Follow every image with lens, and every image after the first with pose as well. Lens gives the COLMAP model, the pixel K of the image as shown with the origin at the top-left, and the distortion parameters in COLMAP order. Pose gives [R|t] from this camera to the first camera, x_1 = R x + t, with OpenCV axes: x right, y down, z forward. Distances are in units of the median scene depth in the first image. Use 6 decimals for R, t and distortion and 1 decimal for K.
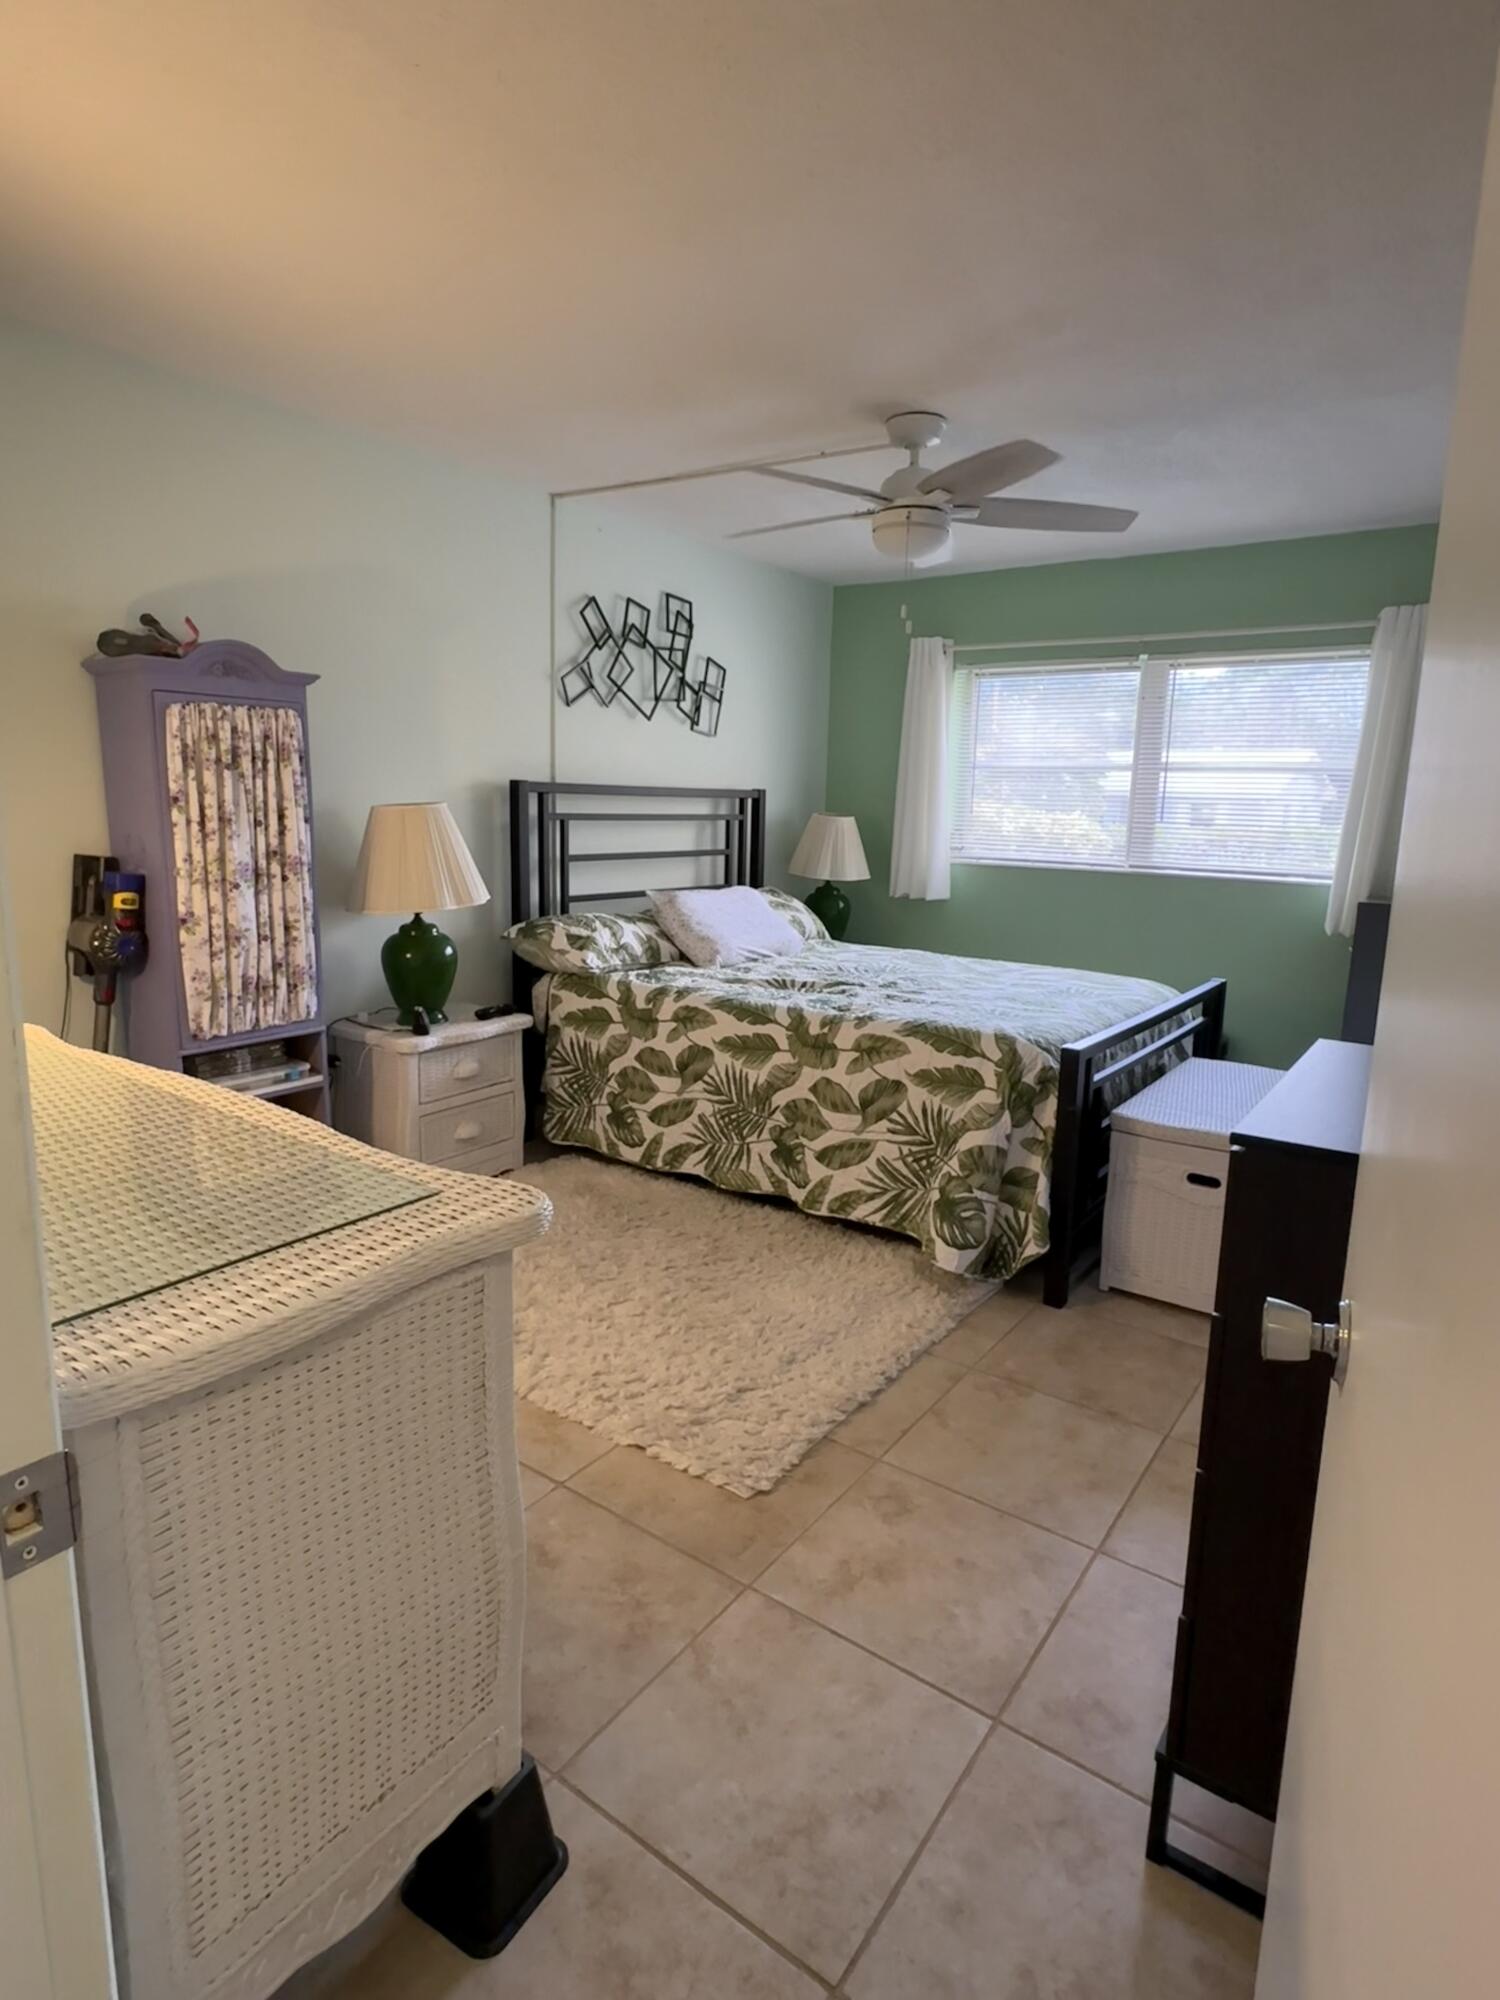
lens RADIAL K [[1059.6, 0, 743.9], [0, 1059.6, 998.4], [0, 0, 1]] dist [-0.017110, 0.002693]
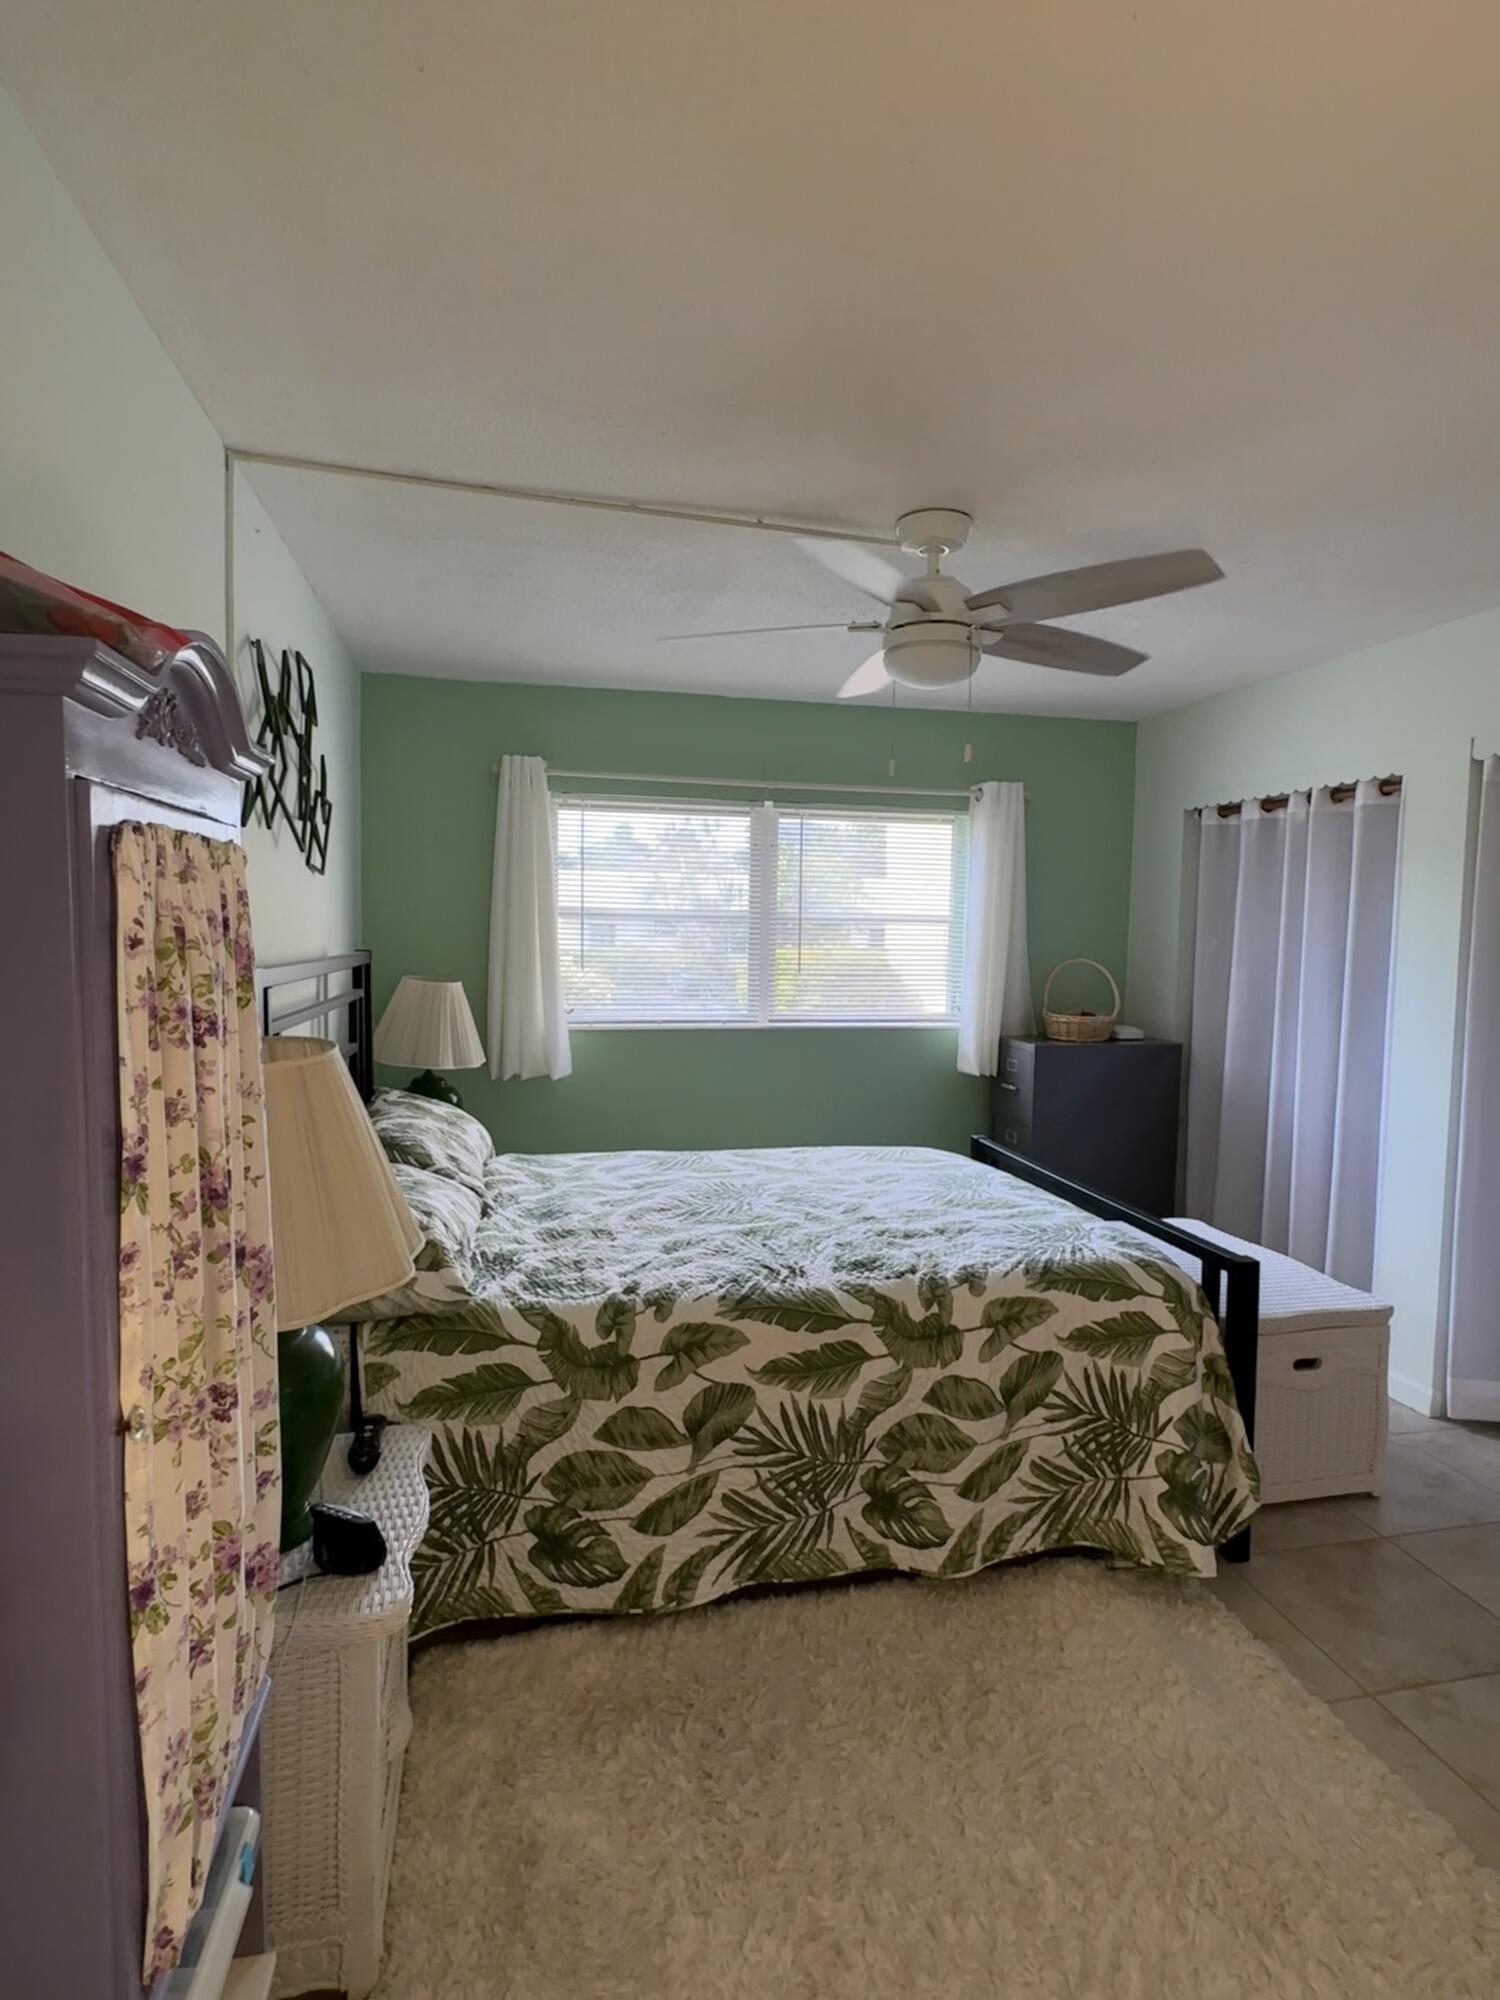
lens RADIAL K [[1059.6, 0, 755.3], [0, 1059.6, 996.3], [0, 0, 1]] dist [-0.017110, 0.002693]
pose [[0.665388, -0.060637, 0.744031, -0.477700], [0.138214, 0.989470, -0.042966, -0.150792], [-0.733591, 0.131424, 0.666763, 0.531345]]
